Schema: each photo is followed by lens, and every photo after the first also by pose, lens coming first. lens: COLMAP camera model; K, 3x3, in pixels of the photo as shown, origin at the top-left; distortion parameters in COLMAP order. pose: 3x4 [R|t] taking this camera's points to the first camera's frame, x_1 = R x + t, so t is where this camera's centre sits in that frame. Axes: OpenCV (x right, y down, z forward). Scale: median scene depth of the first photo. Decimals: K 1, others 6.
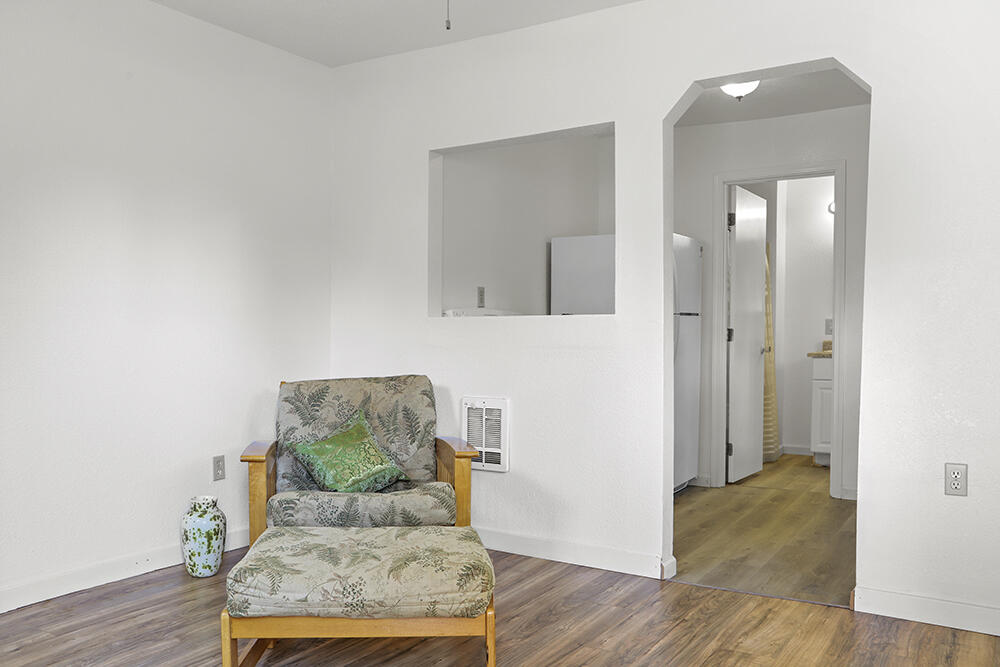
lens RADIAL K [[838.7, 0, 499.6], [0, 838.7, 335.8], [0, 0, 1]] dist [0.000389, 0.006198]
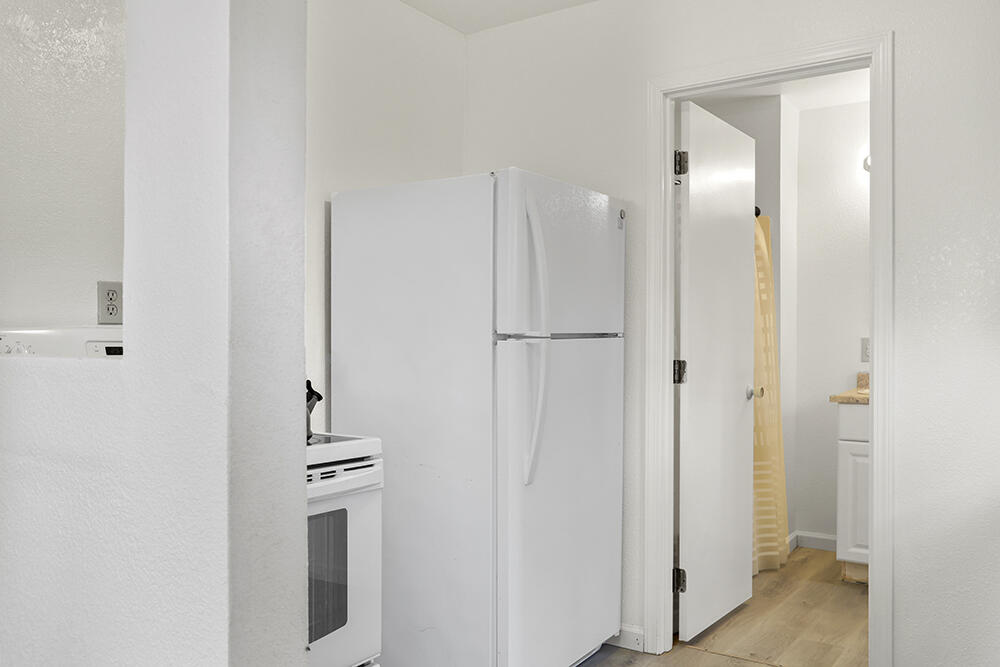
lens RADIAL K [[838.7, 0, 499.6], [0, 838.7, 335.8], [0, 0, 1]] dist [0.000389, 0.006198]
pose [[0.998951, -0.007317, -0.045193, 0.164112], [0.006637, 0.999863, -0.015185, -0.015201], [0.045298, 0.014869, 0.998863, 0.401276]]
